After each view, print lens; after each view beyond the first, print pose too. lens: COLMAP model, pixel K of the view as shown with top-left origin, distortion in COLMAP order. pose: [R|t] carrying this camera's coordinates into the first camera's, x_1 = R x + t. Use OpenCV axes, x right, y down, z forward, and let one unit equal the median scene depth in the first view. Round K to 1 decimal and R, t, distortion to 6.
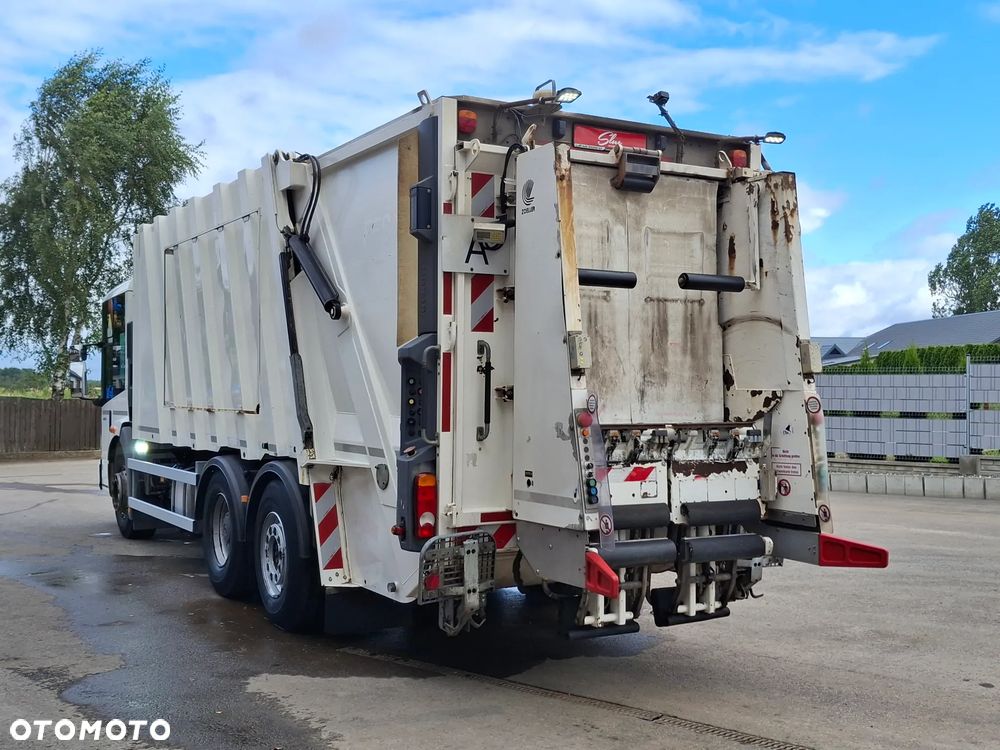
lens RADIAL K [[1113.0, 0, 500.0], [0, 1113.0, 375.0], [0, 0, 1]] dist [0.213555, -1.006712]
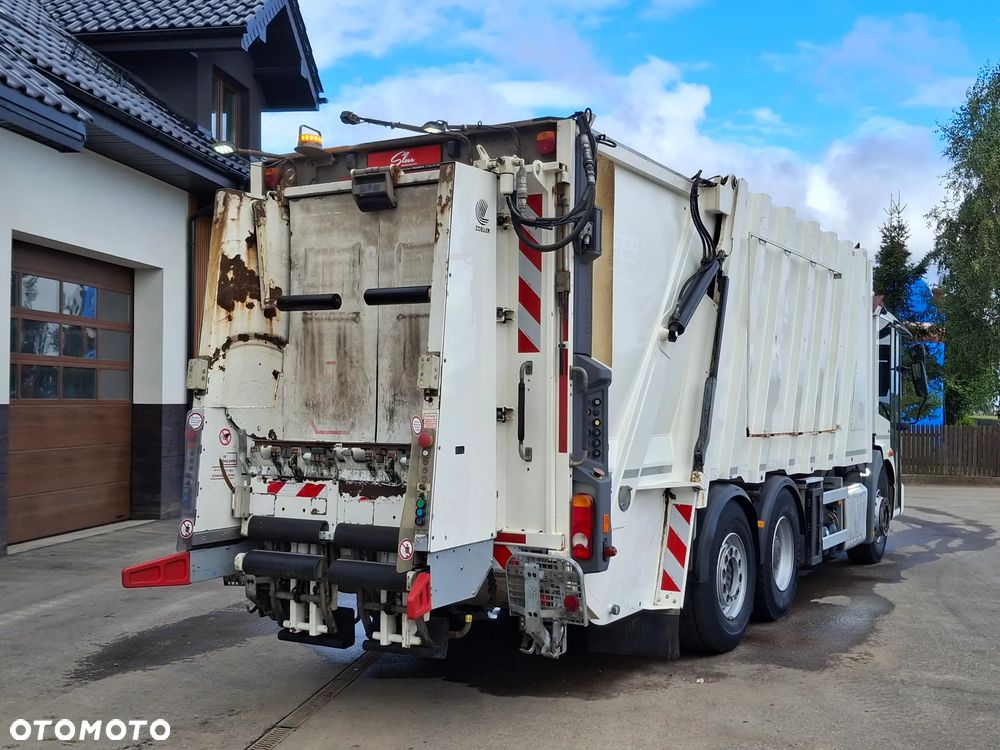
lens RADIAL K [[1113.0, 0, 500.0], [0, 1113.0, 375.0], [0, 0, 1]] dist [0.213555, -1.006712]
pose [[0.483355, -0.024945, -0.875069, 1.060600], [0.004715, 0.999654, -0.025892, 0.009501], [0.875412, 0.008389, 0.483306, 0.622951]]
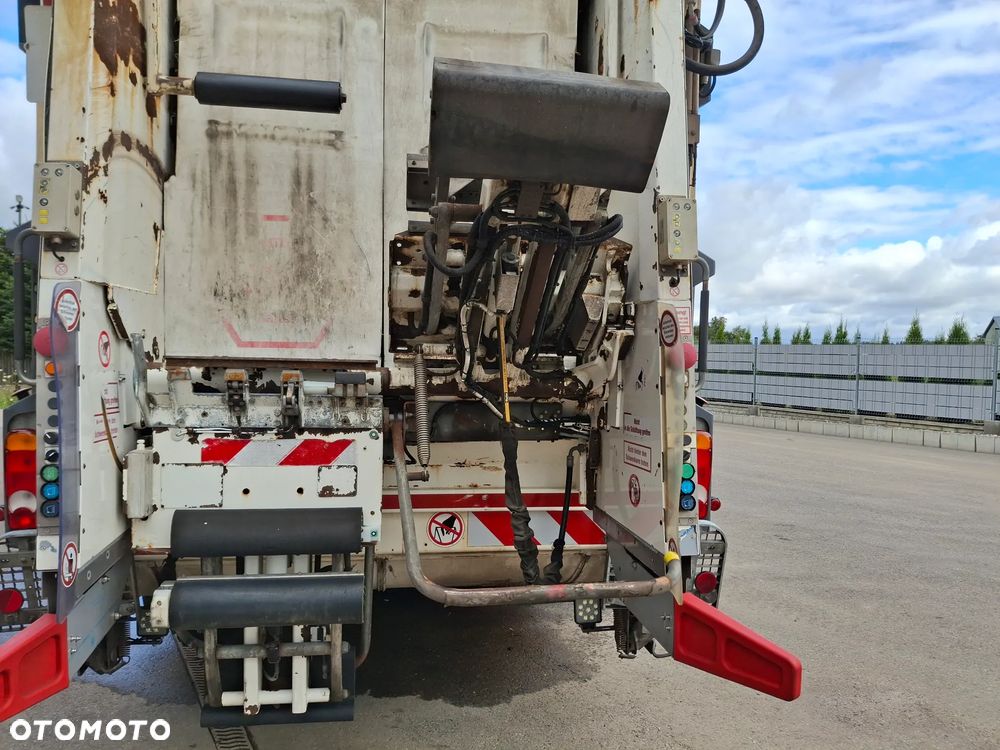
lens RADIAL K [[746.9, 0, 498.4], [0, 746.9, 389.3], [0, 0, 1]] dist [0.060467, -0.194692]
pose [[0.935996, 0.033857, -0.350378, 0.316637], [-0.013947, 0.998149, 0.059192, 0.034015], [0.351733, -0.050517, 0.934736, 0.662696]]
